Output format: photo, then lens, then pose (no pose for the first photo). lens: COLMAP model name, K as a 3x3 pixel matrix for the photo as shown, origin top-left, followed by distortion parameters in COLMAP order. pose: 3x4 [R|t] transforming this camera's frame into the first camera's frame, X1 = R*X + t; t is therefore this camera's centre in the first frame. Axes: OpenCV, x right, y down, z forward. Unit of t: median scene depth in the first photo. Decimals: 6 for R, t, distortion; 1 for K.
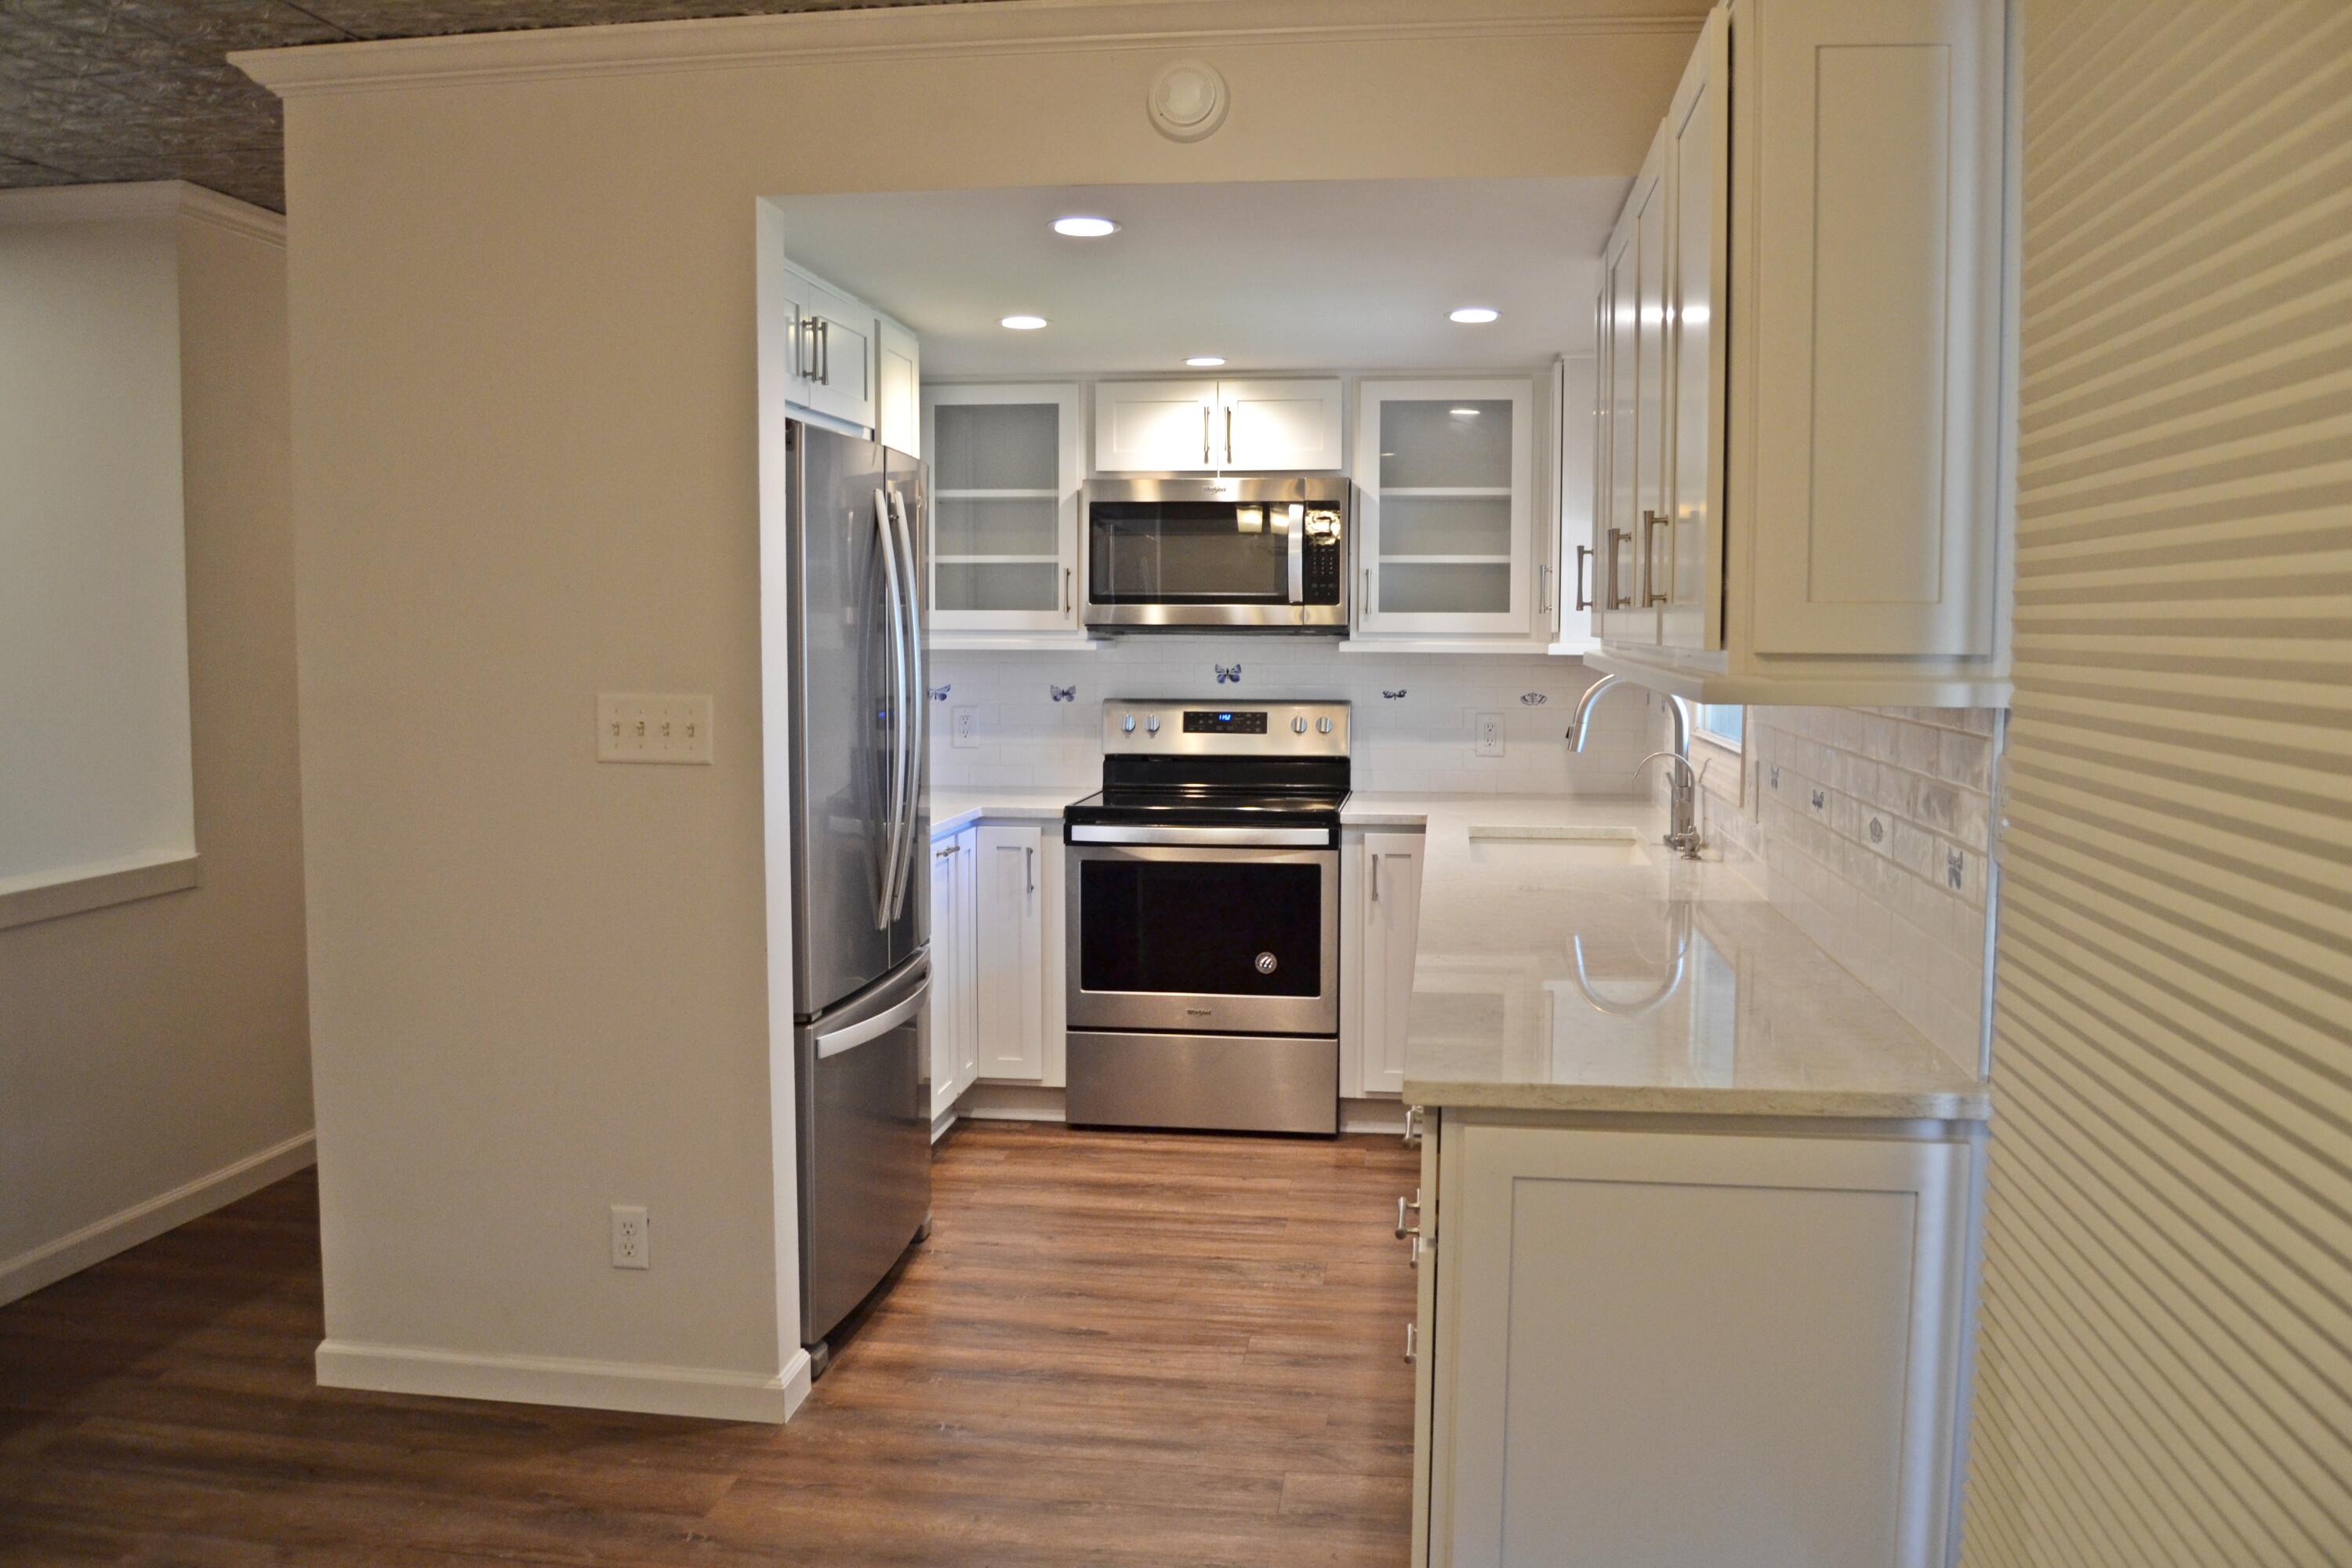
lens RADIAL K [[1866.3, 0, 1176.0], [0, 1866.3, 784.0], [0, 0, 1]] dist [-0.147716, 0.138402]
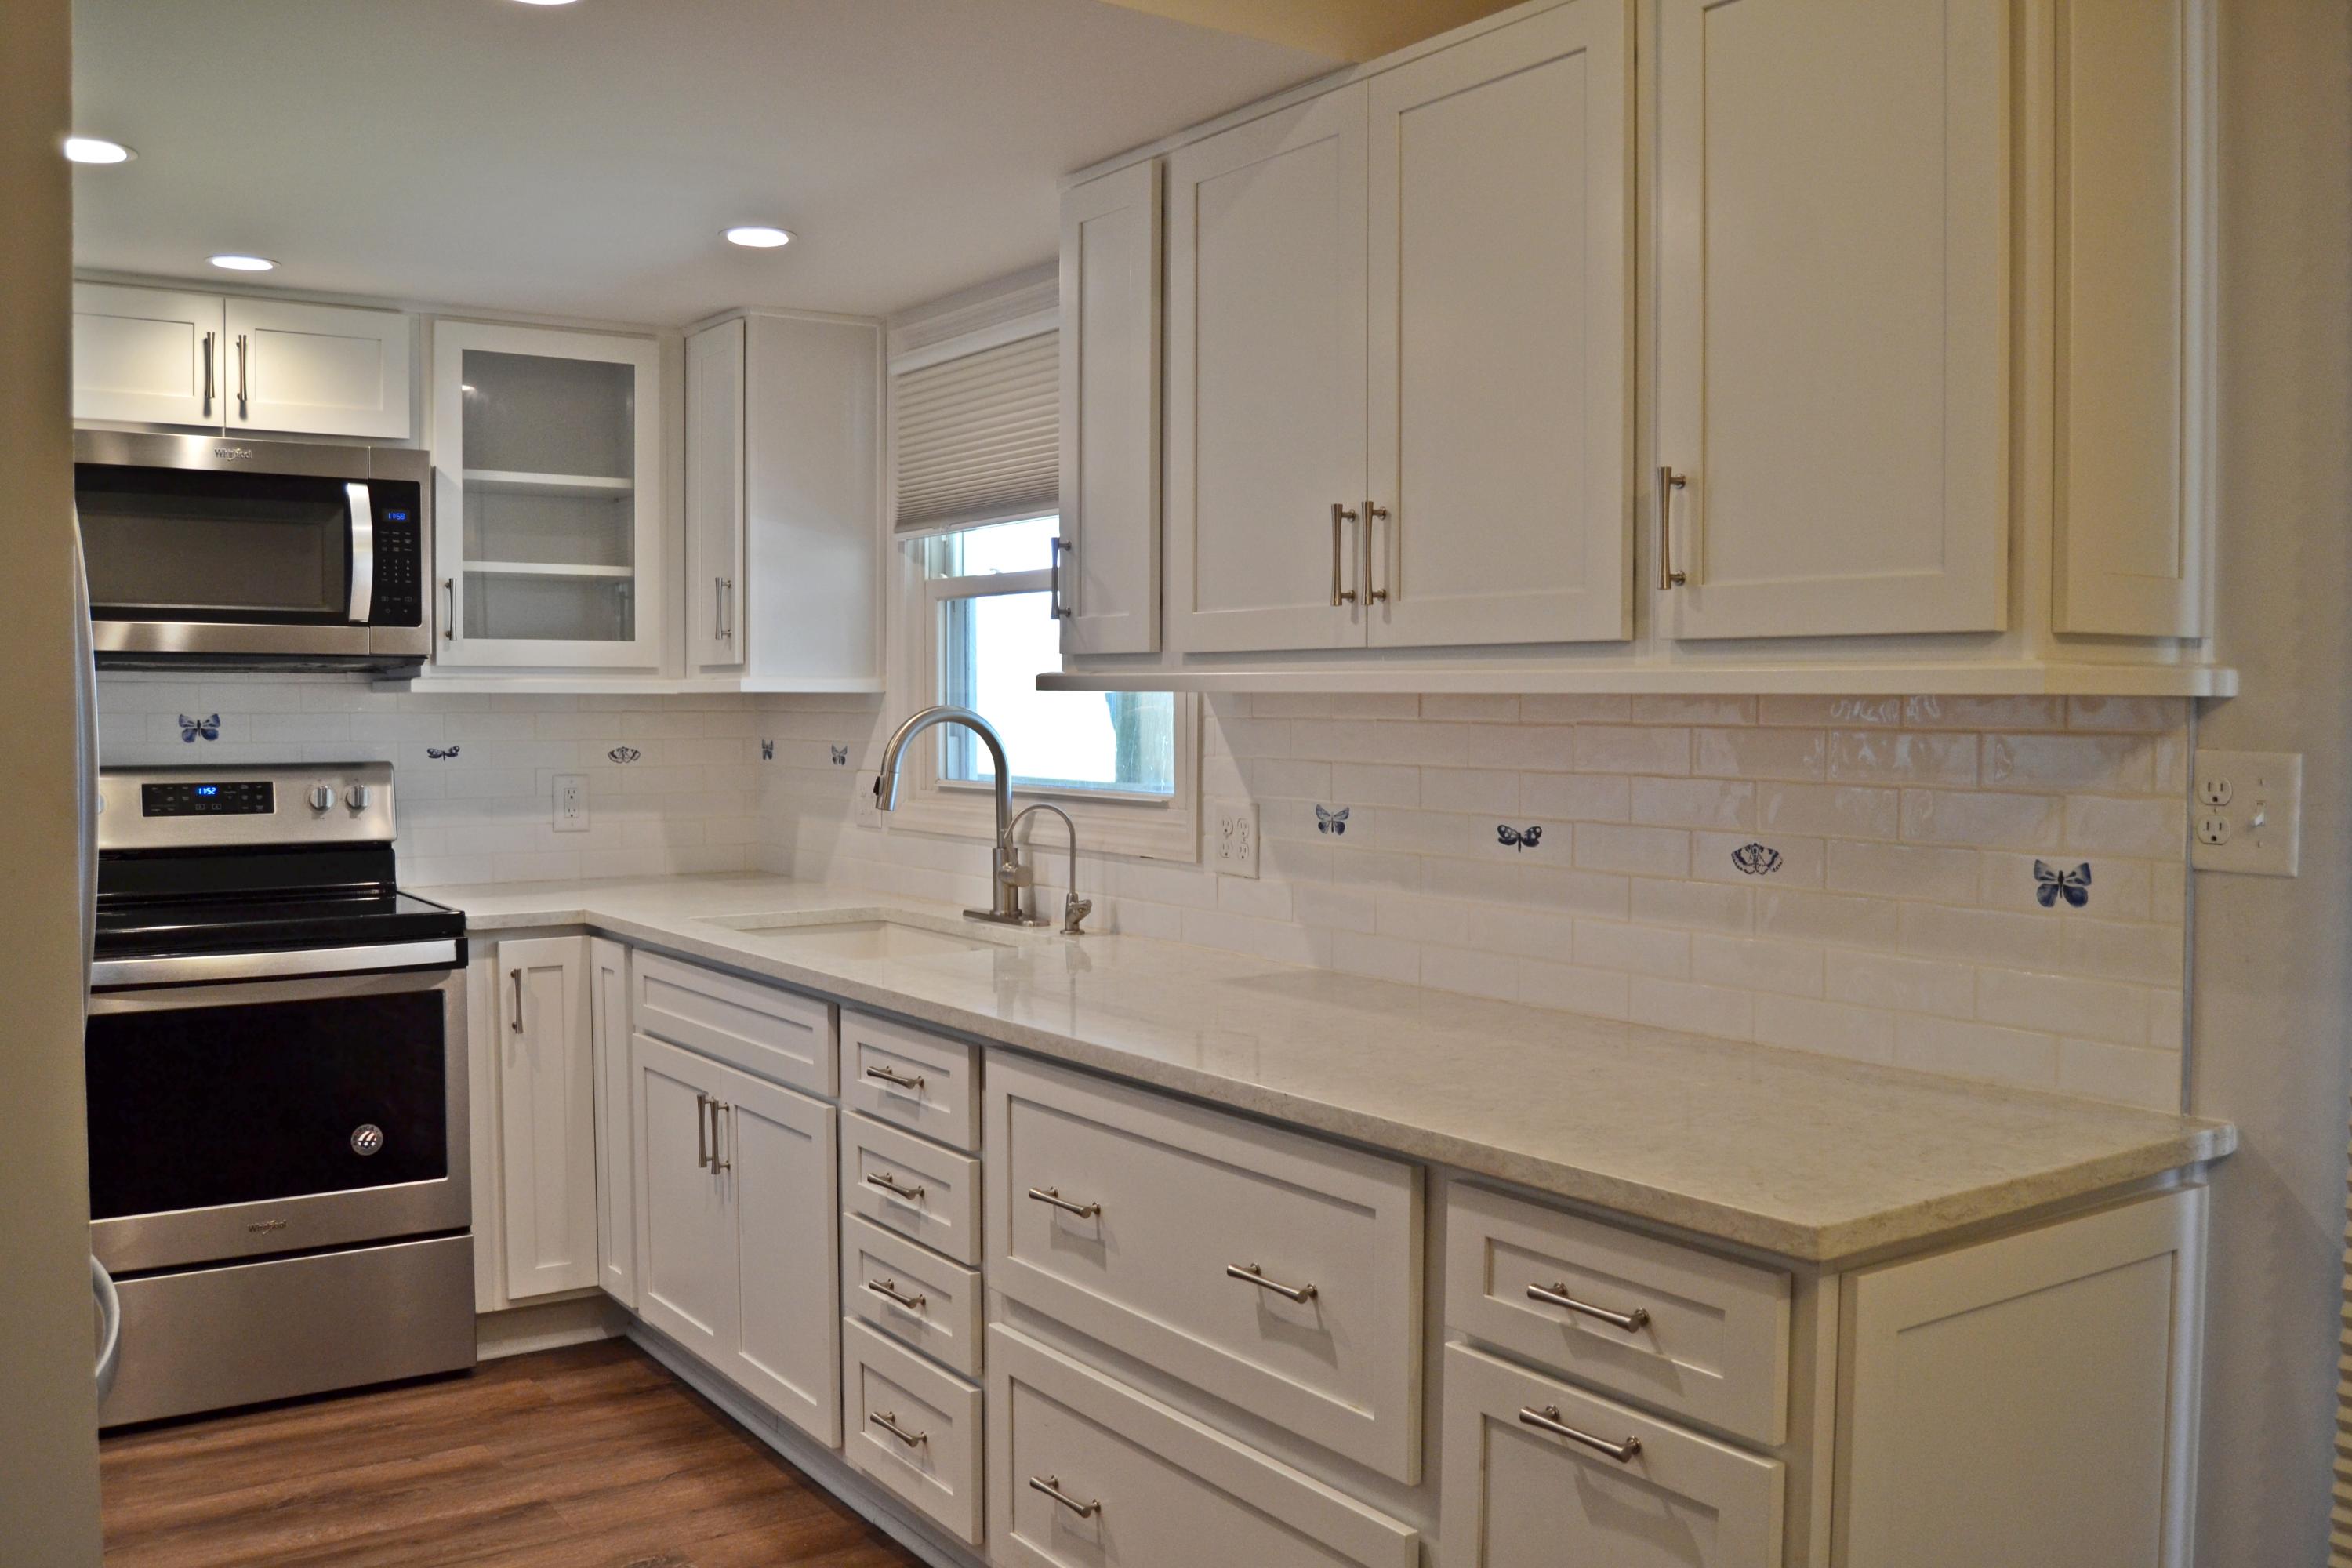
lens RADIAL K [[2044.2, 0, 1176.0], [0, 2044.2, 784.0], [0, 0, 1]] dist [-0.068592, -0.003745]
pose [[0.734713, -0.028124, 0.677795, -0.231501], [0.057399, 0.998135, -0.020803, -0.002855], [-0.675945, 0.054189, 0.734957, 0.236148]]
